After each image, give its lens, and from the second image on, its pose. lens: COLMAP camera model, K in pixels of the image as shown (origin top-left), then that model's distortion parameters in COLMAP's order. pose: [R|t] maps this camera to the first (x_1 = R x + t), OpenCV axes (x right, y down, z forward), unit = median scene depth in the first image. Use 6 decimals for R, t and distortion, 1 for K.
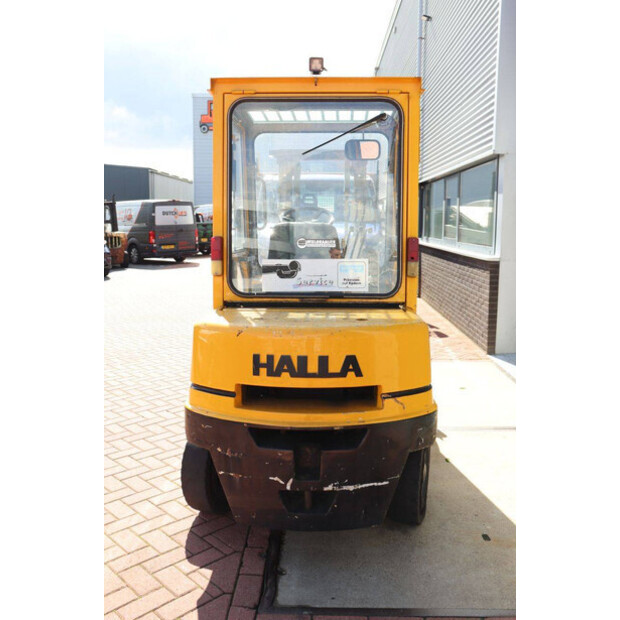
lens RADIAL K [[601.9, 0, 312.6], [0, 601.9, 312.2], [0, 0, 1]] dist [-0.080442, 0.000000]
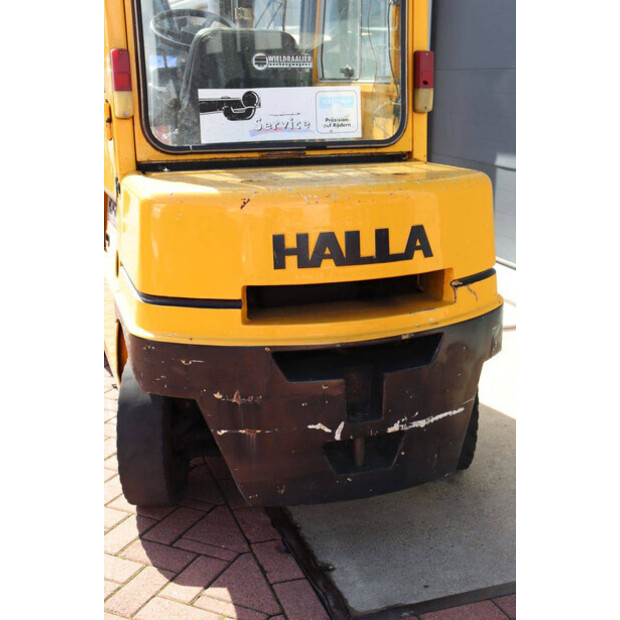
lens RADIAL K [[874.8, 0, 319.9], [0, 874.8, 313.3], [0, 0, 1]] dist [0.035088, 0.000000]
pose [[0.932582, -0.103902, 0.345680, -0.364011], [0.061152, 0.989311, 0.132381, 0.032076], [-0.355739, -0.102317, 0.928968, 0.130345]]
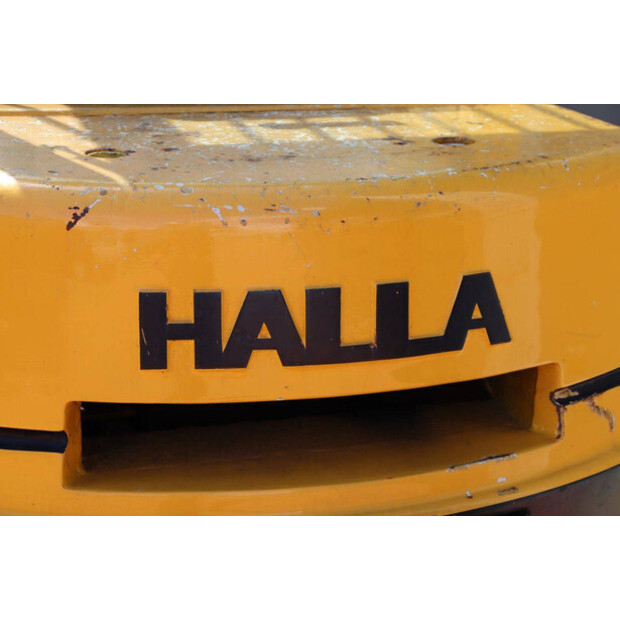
lens RADIAL K [[1470.8, 0, 309.9], [0, 1470.8, 313.4], [0, 0, 1]] dist [0.398542, 0.000000]
pose [[0.950297, -0.075997, 0.301928, -0.221940], [0.023603, 0.984547, 0.173525, -0.034208], [-0.310449, -0.157774, 0.937405, 0.337722]]
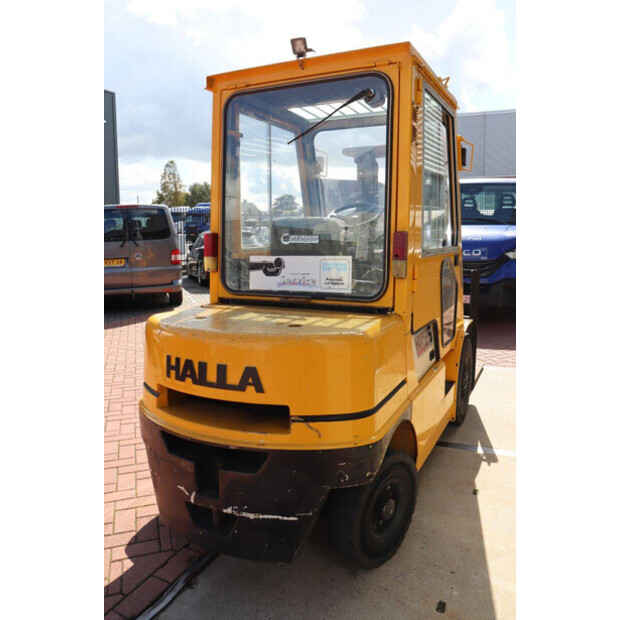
lens RADIAL K [[509.4, 0, 311.2], [0, 509.4, 310.1], [0, 0, 1]] dist [-0.139859, 0.079662]
pose [[0.910292, 0.053384, -0.410511, 0.418859], [-0.048545, 0.998574, 0.022212, -0.028580], [0.411111, -0.000291, 0.911585, 0.359285]]
